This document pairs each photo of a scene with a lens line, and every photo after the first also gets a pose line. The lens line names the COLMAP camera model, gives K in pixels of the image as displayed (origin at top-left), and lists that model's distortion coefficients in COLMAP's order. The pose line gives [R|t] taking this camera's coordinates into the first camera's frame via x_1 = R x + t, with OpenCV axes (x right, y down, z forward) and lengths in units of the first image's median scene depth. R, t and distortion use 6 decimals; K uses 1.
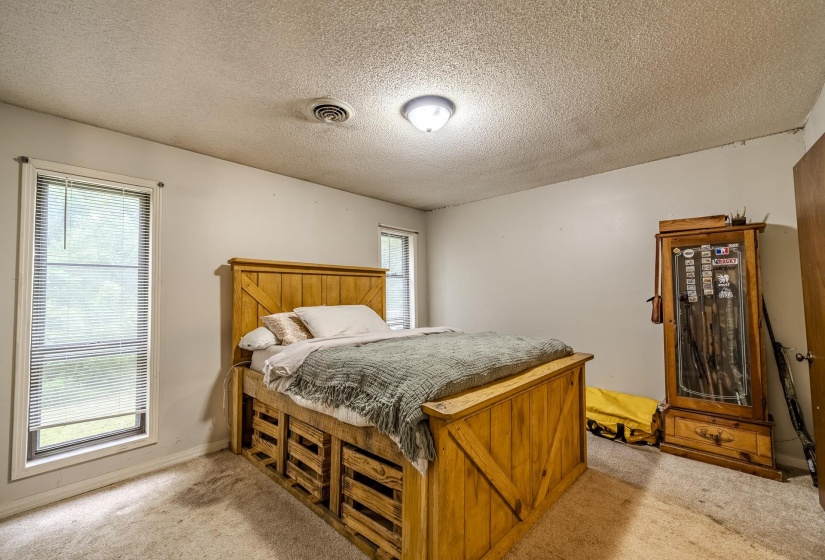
lens RADIAL K [[342.7, 0, 412.0], [0, 342.7, 282.0], [0, 0, 1]] dist [0.000901, -0.000006]
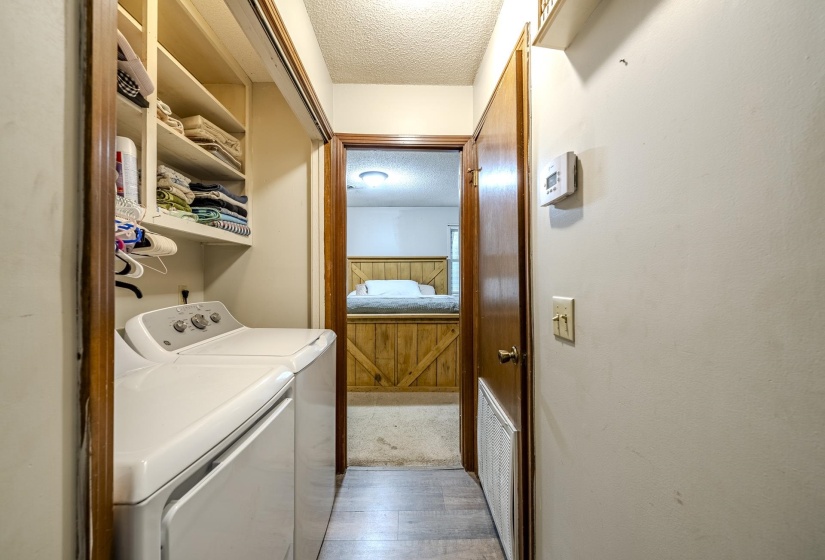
lens RADIAL K [[342.7, 0, 413.1], [0, 342.7, 280.1], [0, 0, 1]] dist [0.000901, -0.000006]
pose [[0.688700, 0.004686, -0.725032, 1.132485], [0.032042, 0.998805, 0.036891, 0.008190], [0.724338, -0.048638, 0.687727, -0.122644]]
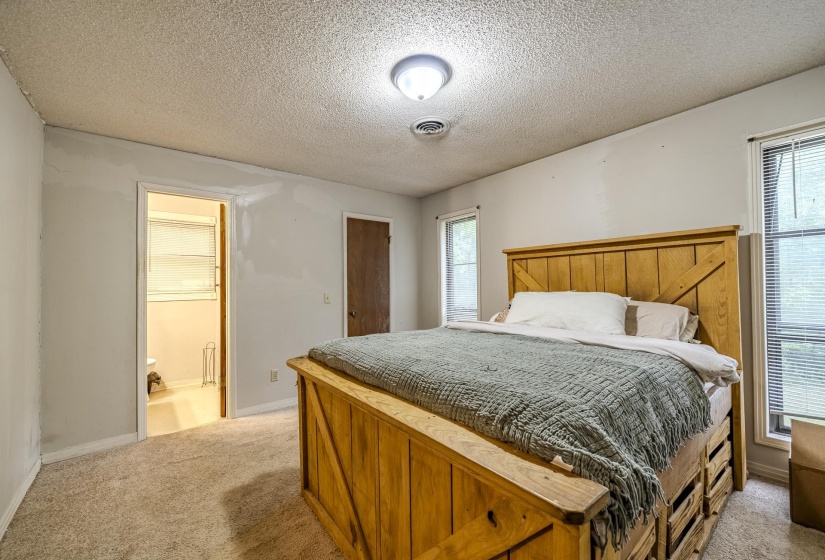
lens RADIAL K [[342.7, 0, 409.4], [0, 342.7, 279.6], [0, 0, 1]] dist [0.000901, -0.000006]
pose [[-0.162818, -0.003921, -0.986648, 0.668806], [0.058822, 0.998175, -0.013674, 0.029292], [0.984901, -0.060263, -0.162290, 0.777626]]
